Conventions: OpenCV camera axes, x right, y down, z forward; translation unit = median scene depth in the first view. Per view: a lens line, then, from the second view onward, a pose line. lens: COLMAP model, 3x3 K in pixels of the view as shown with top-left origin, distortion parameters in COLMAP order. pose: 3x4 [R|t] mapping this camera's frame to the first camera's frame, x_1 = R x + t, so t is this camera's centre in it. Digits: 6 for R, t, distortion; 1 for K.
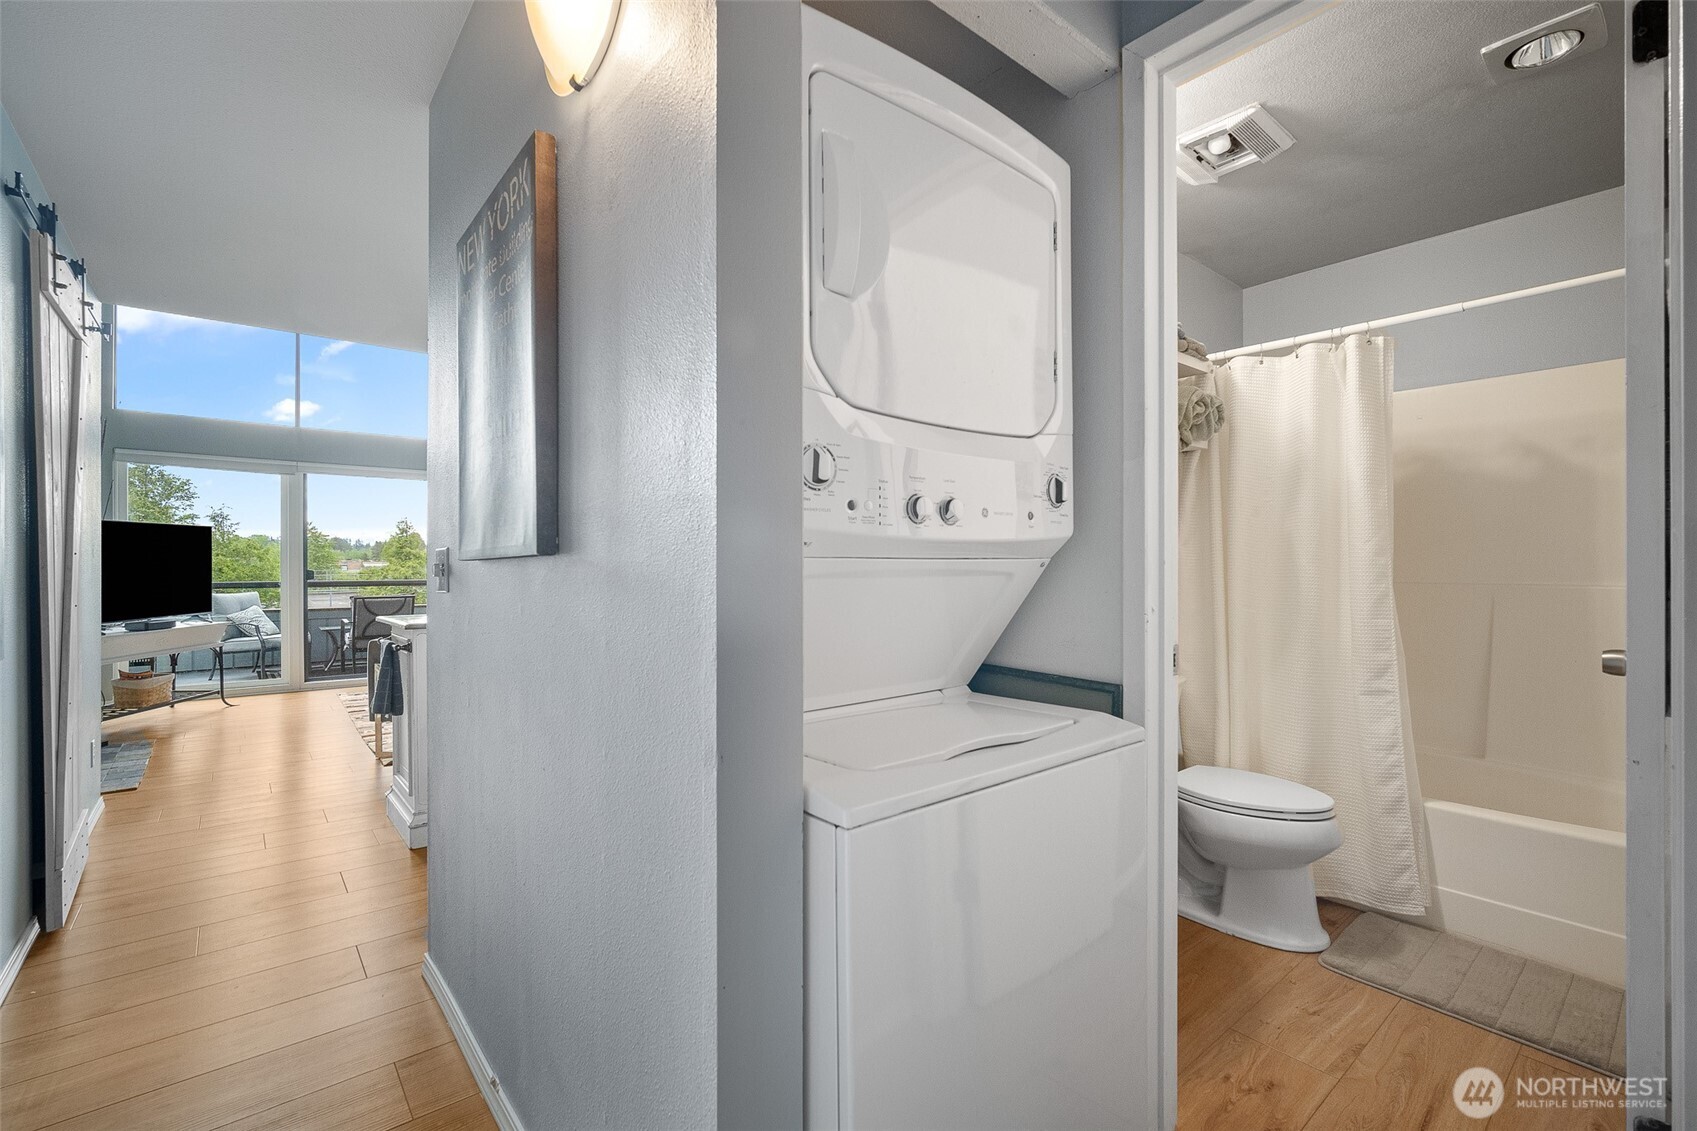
lens RADIAL K [[748.2, 0, 855.0], [0, 748.2, 561.9], [0, 0, 1]] dist [-0.000778, -0.000543]
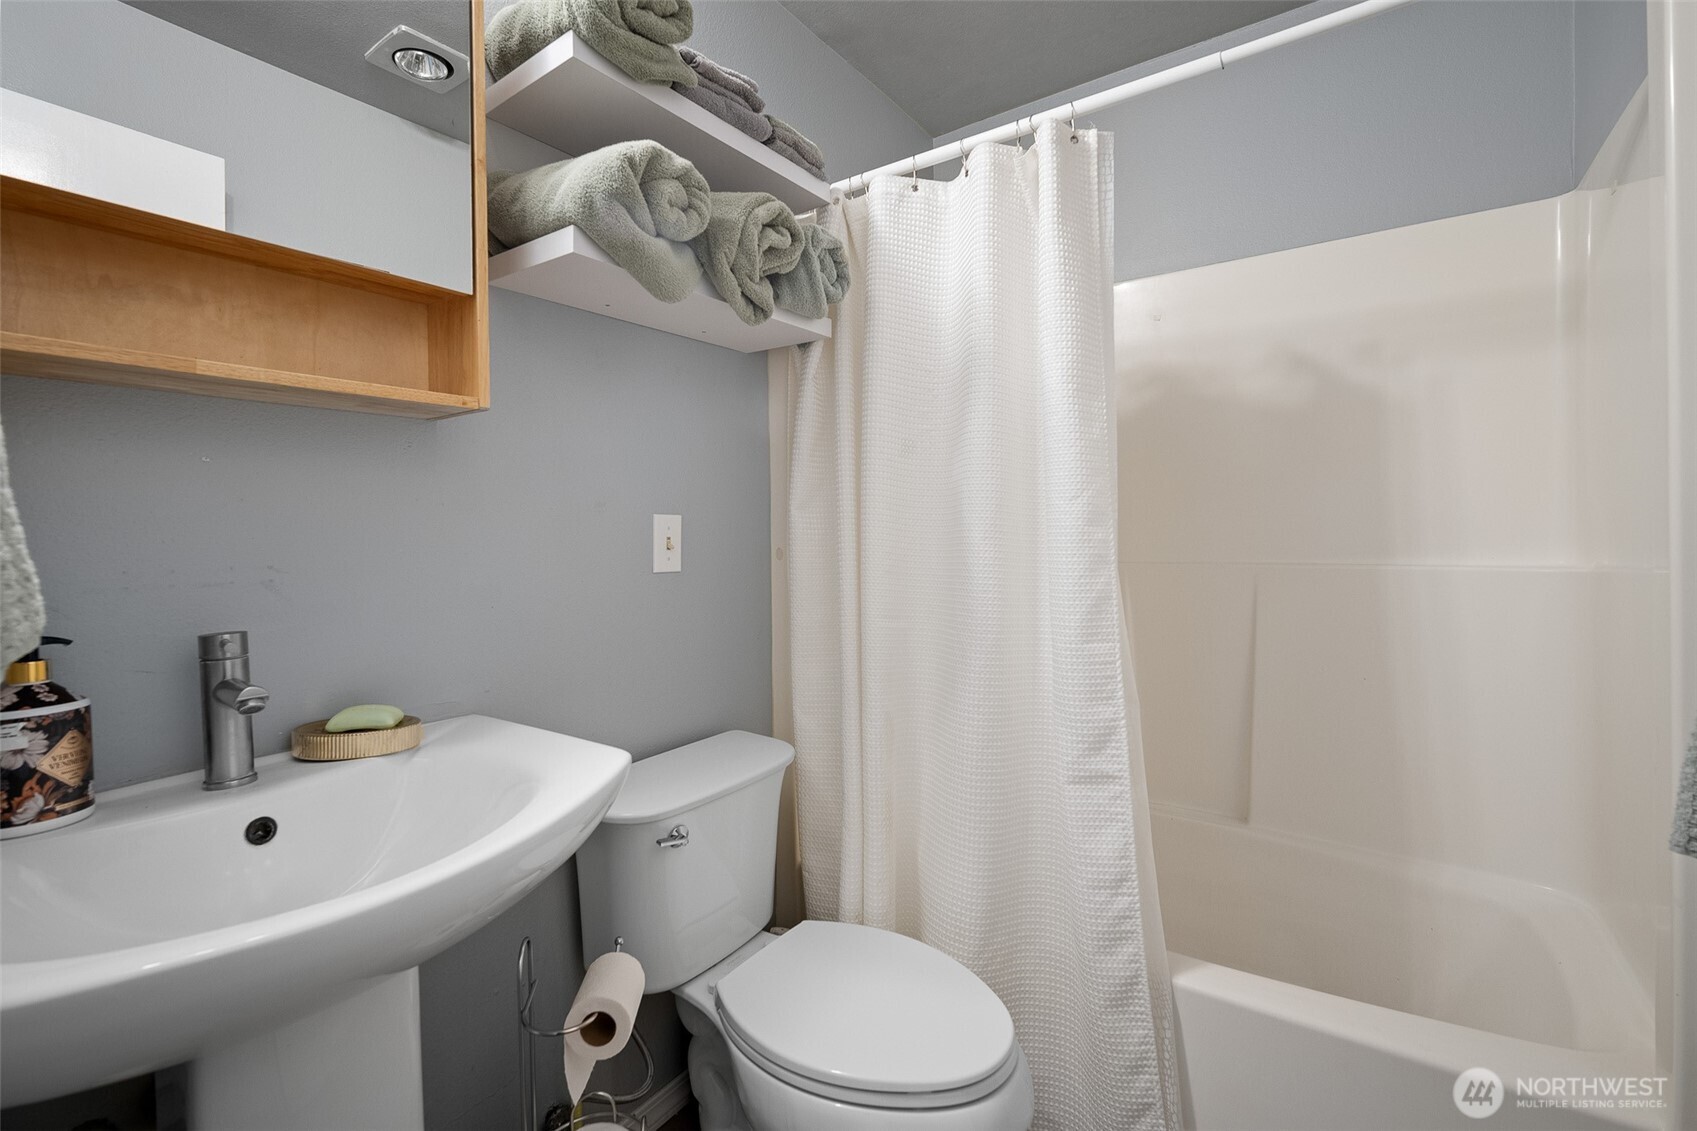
lens RADIAL K [[754.1, 0, 847.4], [0, 754.1, 532.1], [0, 0, 1]] dist [-0.003306, -0.000231]
pose [[0.968355, -0.016637, 0.249021, 0.389617], [0.016251, 0.999861, 0.003607, -0.007779], [-0.249046, 0.000553, 0.968491, 0.512958]]
